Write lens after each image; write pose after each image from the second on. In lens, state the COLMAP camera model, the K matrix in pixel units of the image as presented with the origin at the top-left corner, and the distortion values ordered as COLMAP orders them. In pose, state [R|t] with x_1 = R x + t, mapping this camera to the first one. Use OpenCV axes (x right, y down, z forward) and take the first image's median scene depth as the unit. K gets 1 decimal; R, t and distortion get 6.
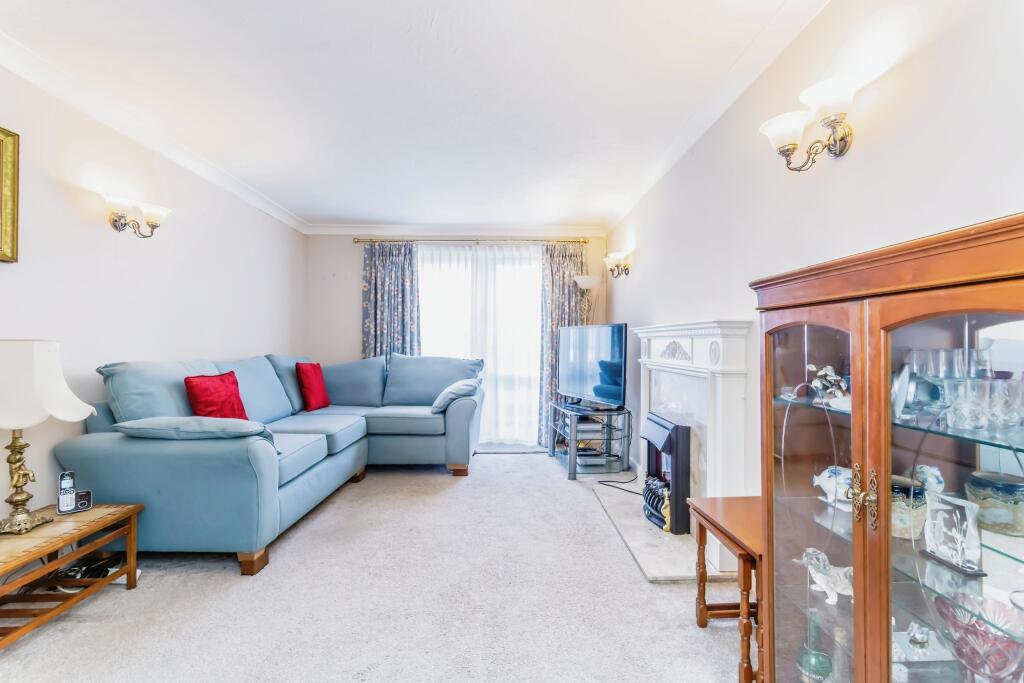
lens RADIAL K [[446.5, 0, 520.3], [0, 446.5, 350.9], [0, 0, 1]] dist [-0.001267, 0.000485]
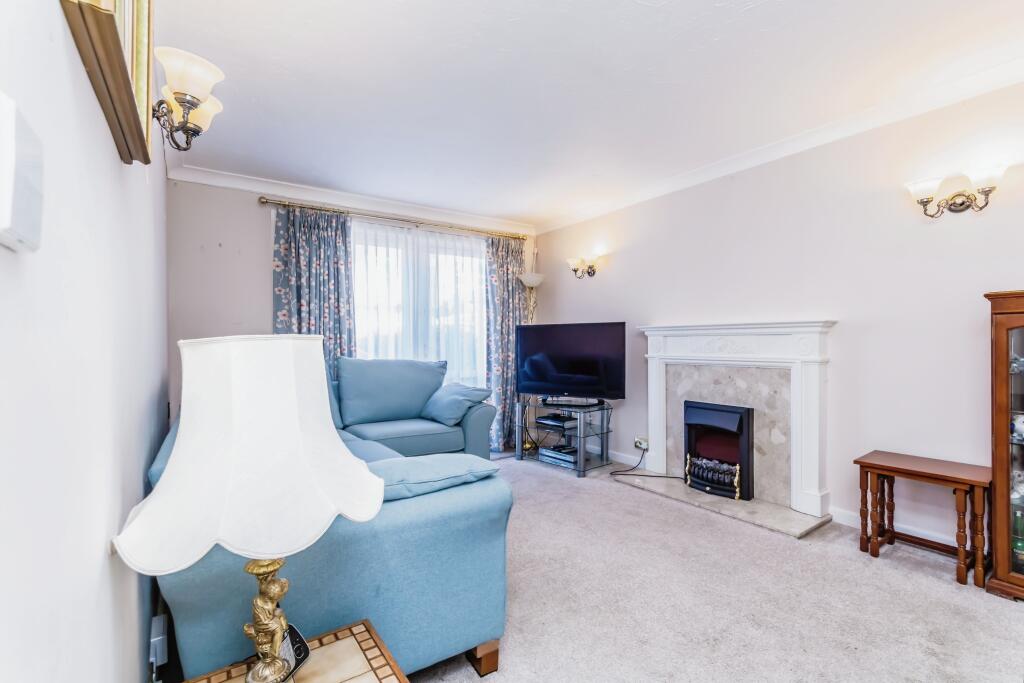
lens RADIAL K [[455.4, 0, 520.8], [0, 455.4, 347.5], [0, 0, 1]] dist [0.000938, 0.001767]
pose [[0.834039, -0.016200, 0.551467, -0.433514], [0.020783, 0.999782, -0.002063, -0.002401], [-0.551313, 0.013182, 0.834194, 0.168425]]
